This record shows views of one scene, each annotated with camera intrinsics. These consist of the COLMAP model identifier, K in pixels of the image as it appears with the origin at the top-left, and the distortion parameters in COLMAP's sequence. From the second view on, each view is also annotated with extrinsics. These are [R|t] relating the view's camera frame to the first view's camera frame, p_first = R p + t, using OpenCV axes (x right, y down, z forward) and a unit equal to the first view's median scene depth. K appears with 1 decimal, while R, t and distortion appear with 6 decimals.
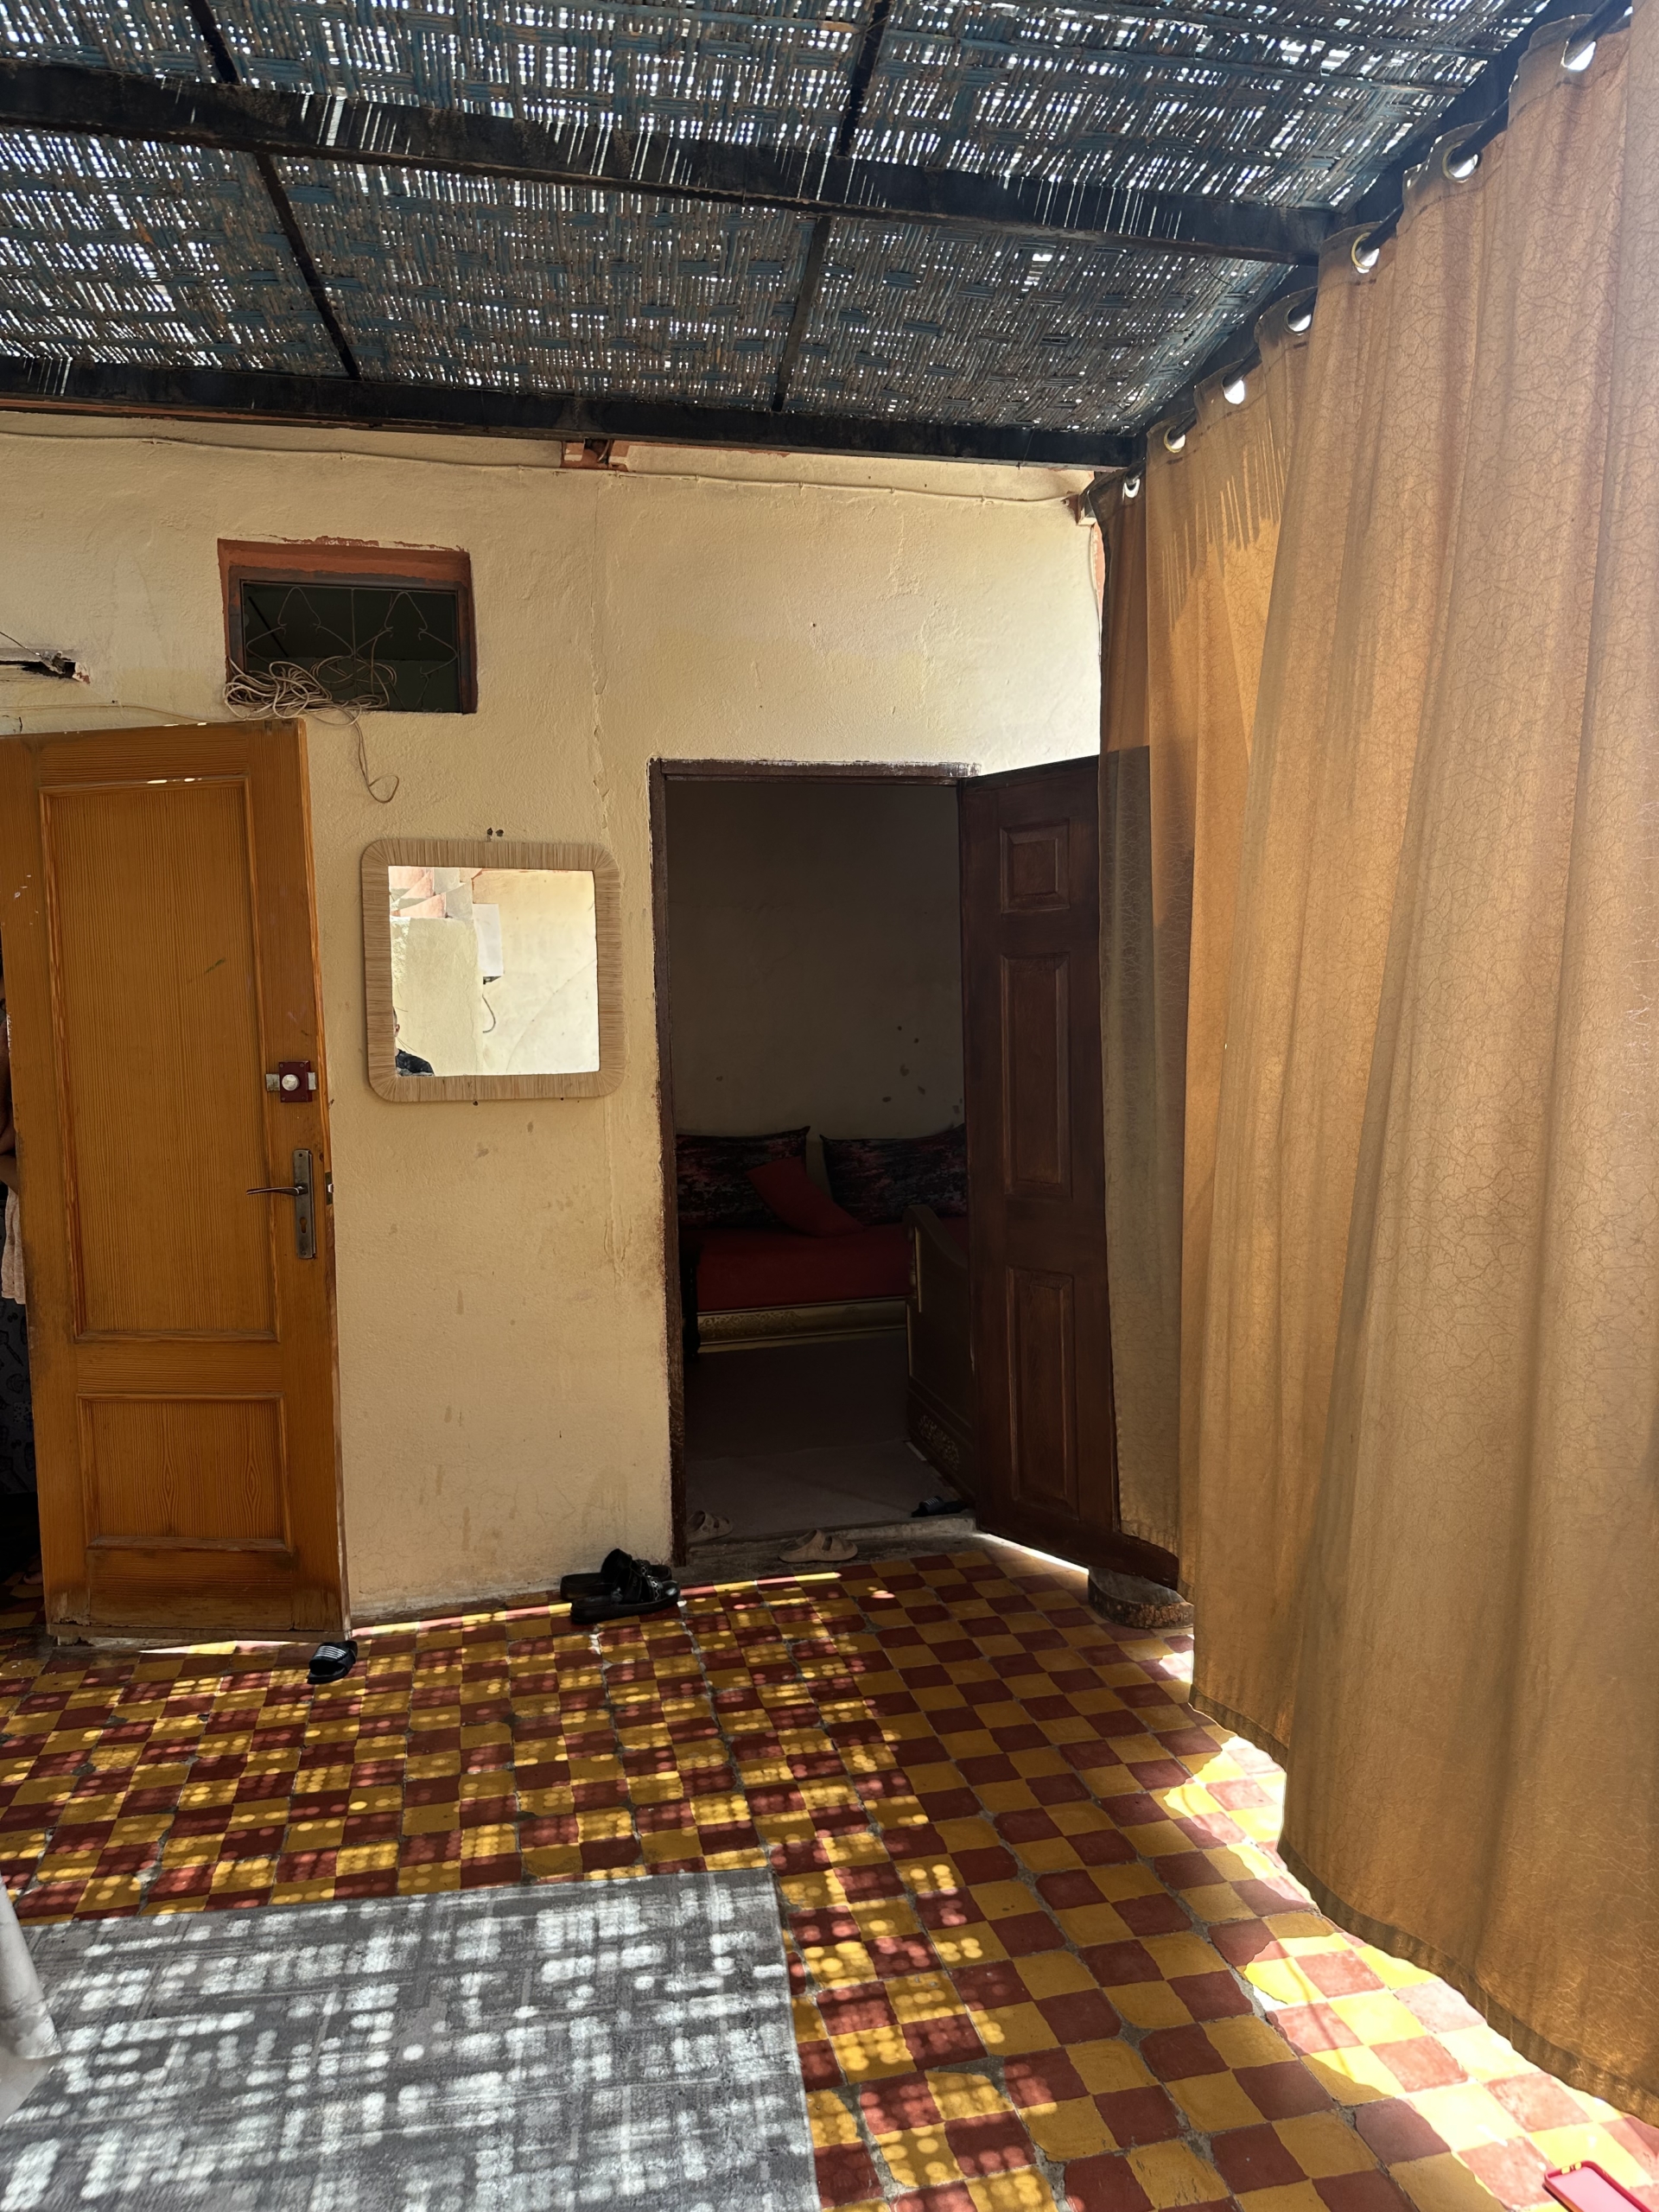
lens RADIAL K [[1563.9, 0, 823.8], [0, 1563.9, 1111.4], [0, 0, 1]] dist [0.057499, -0.083975]
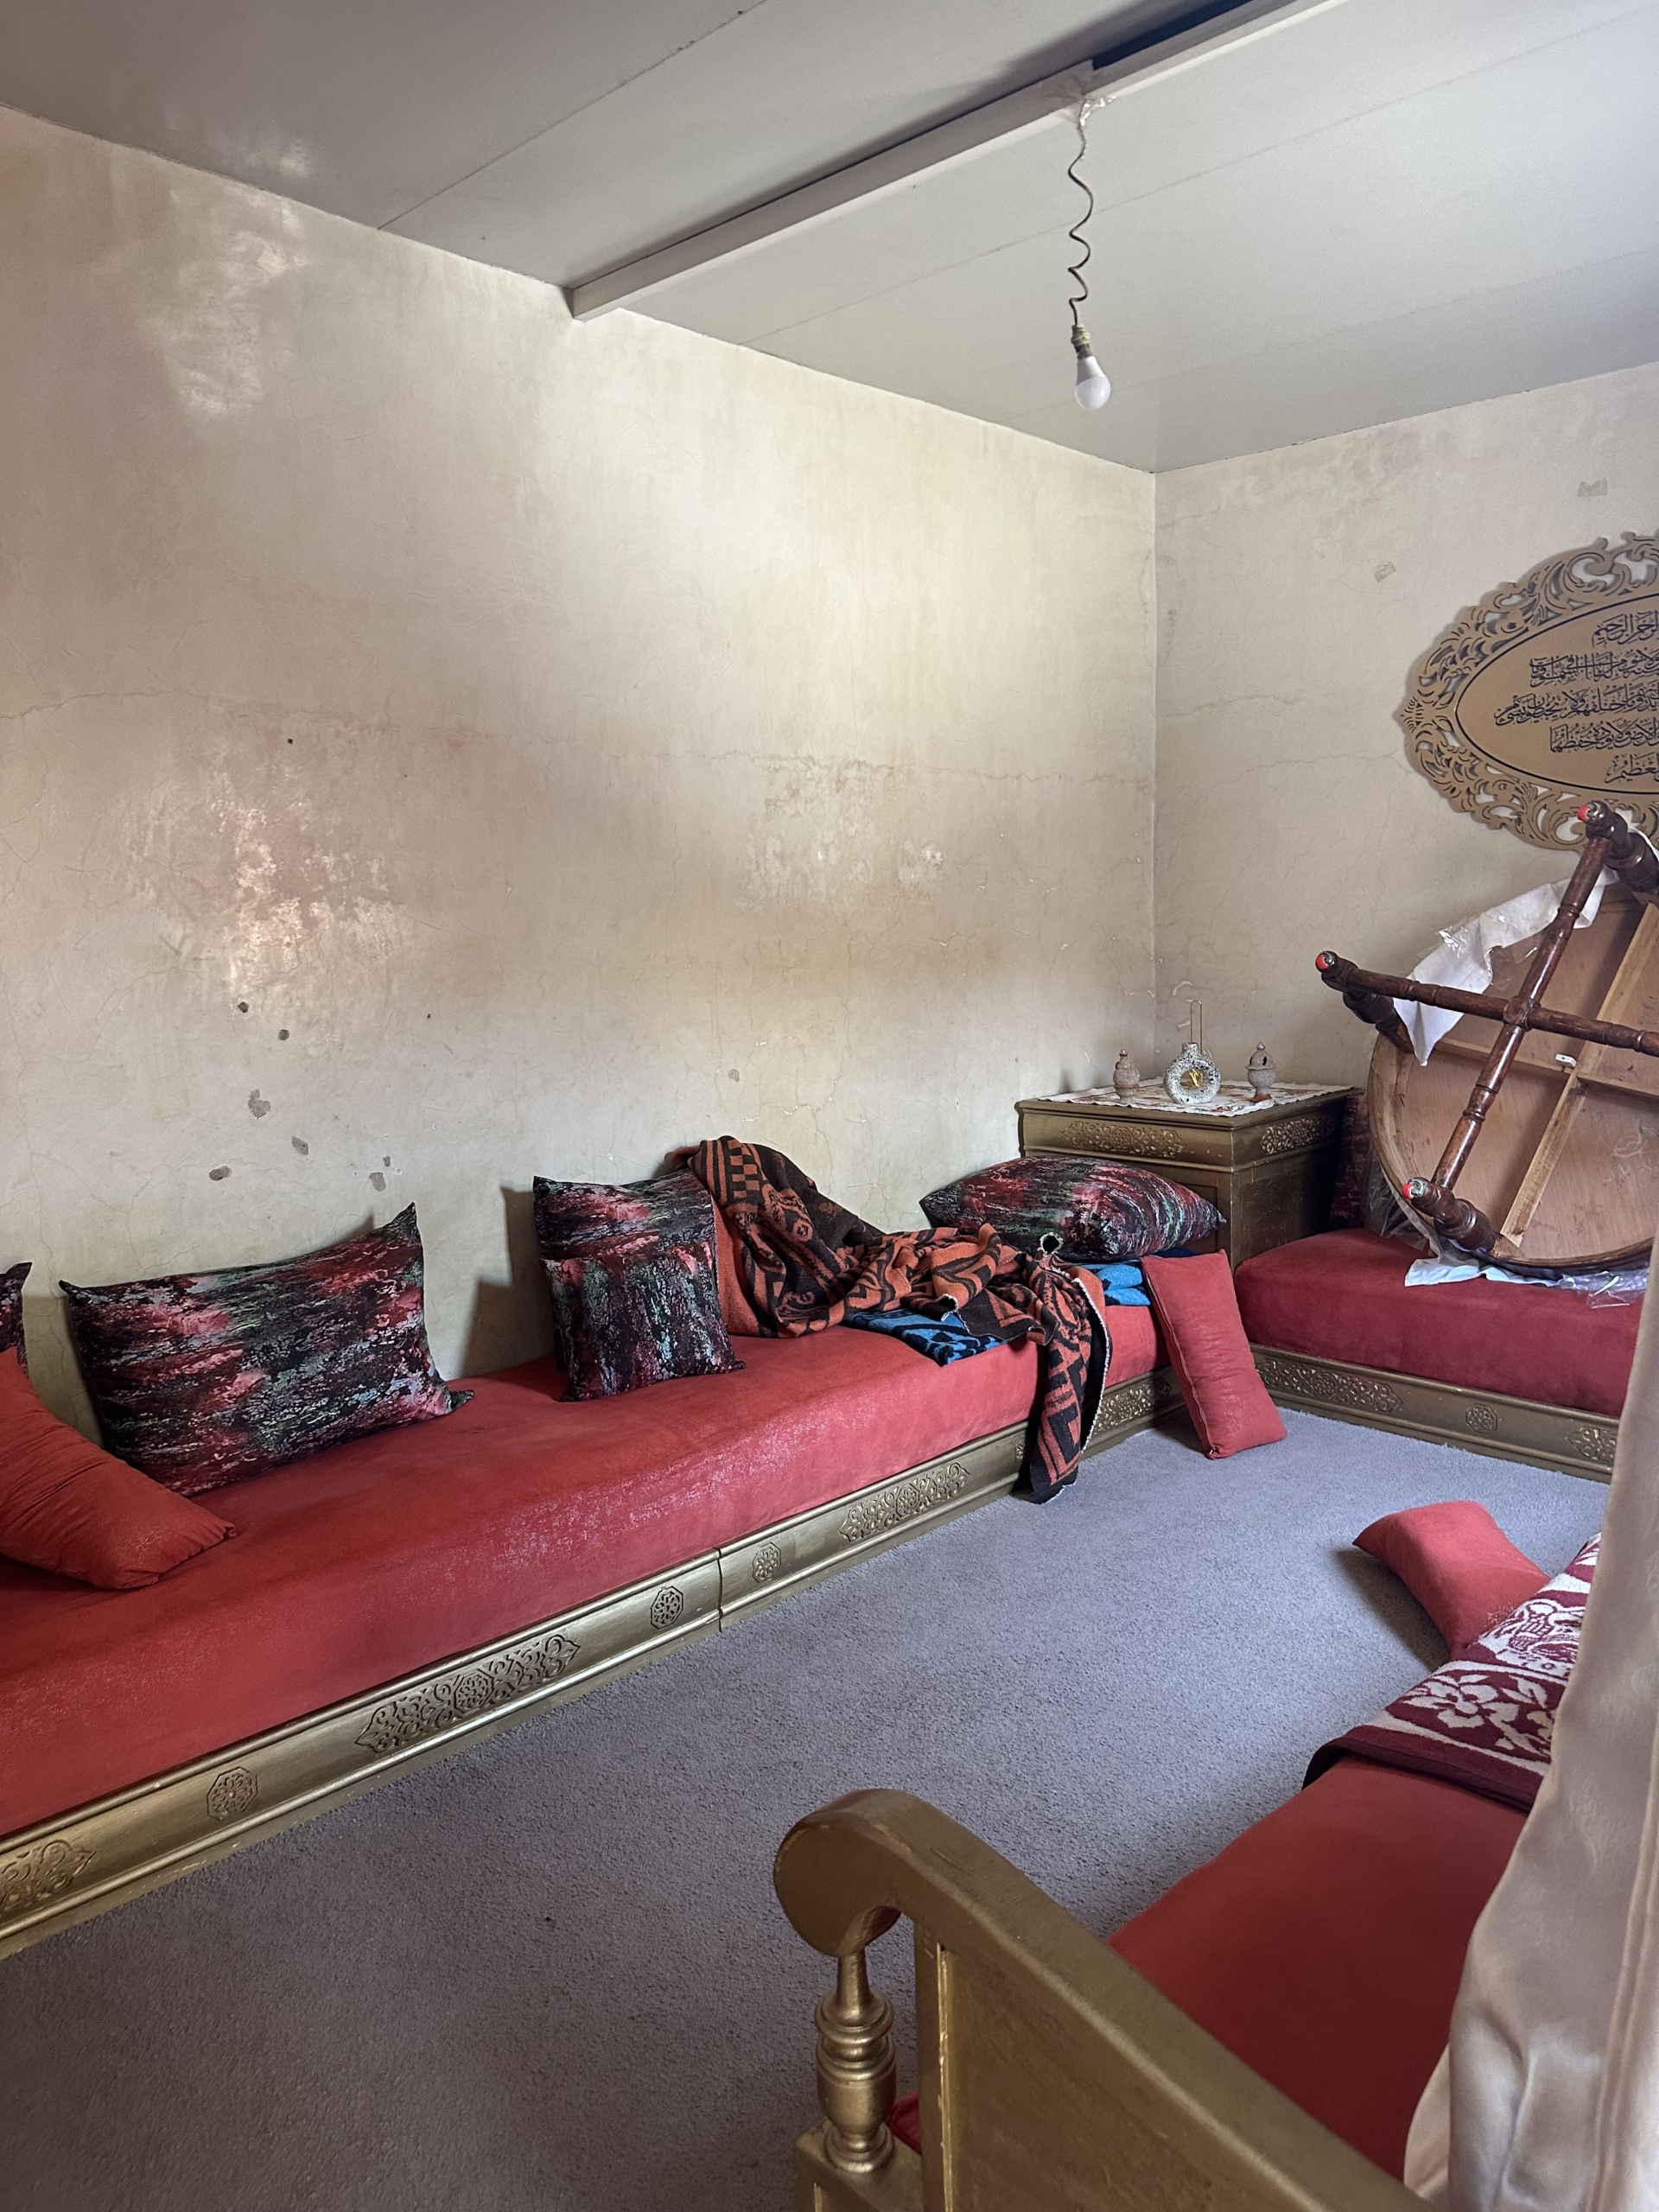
lens RADIAL K [[1563.9, 0, 829.1], [0, 1563.9, 1097.8], [0, 0, 1]] dist [0.057499, -0.083975]
pose [[0.852809, -0.061239, 0.518620, -0.041074], [0.048887, 0.998101, 0.037466, -0.037491], [-0.519930, -0.006598, 0.854183, 0.556038]]
